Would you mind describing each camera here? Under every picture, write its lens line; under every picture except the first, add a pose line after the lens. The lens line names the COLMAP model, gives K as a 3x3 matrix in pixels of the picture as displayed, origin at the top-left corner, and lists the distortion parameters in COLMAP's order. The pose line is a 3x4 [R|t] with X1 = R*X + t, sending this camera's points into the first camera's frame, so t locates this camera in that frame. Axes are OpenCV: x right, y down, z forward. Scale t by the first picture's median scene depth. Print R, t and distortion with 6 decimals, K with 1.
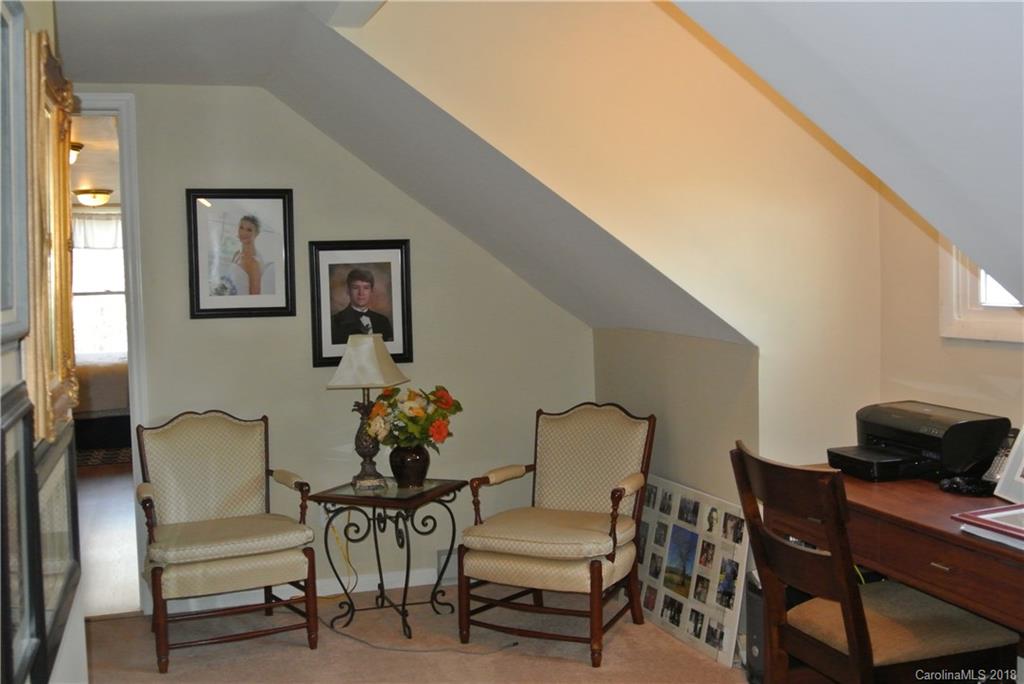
lens RADIAL K [[1144.3, 0, 513.2], [0, 1144.3, 341.3], [0, 0, 1]] dist [-0.003641, 0.000000]
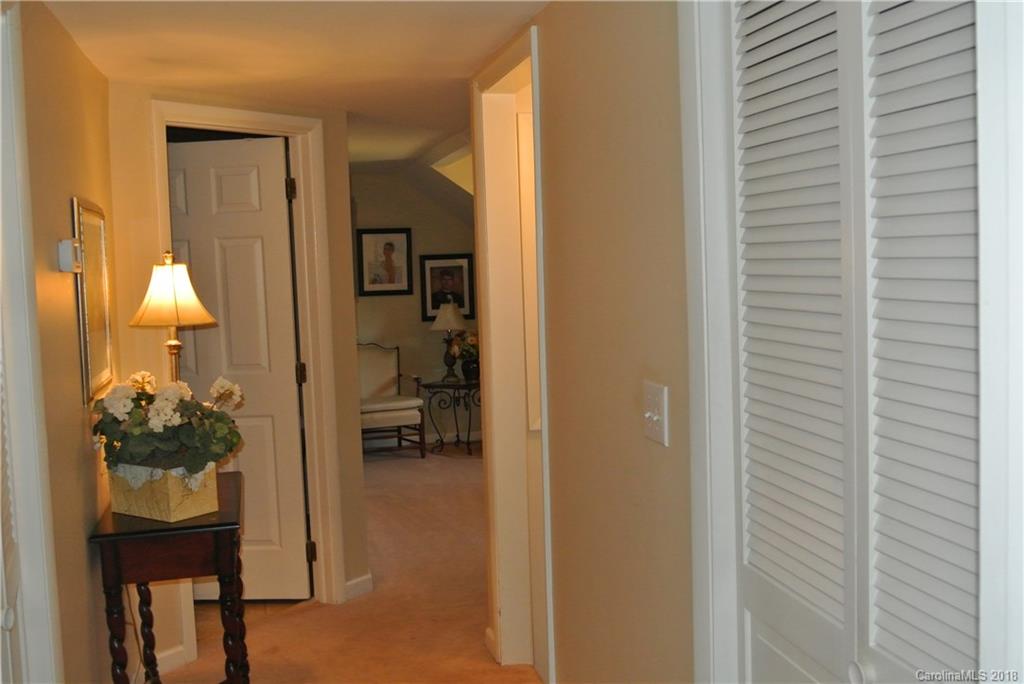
lens RADIAL K [[1144.3, 0, 511.1], [0, 1144.3, 342.4], [0, 0, 1]] dist [-0.003641, 0.000000]
pose [[0.996375, -0.001883, -0.085051, 0.137441], [0.002435, 0.999977, 0.006387, 0.046919], [0.085037, -0.006571, 0.996356, -0.903195]]
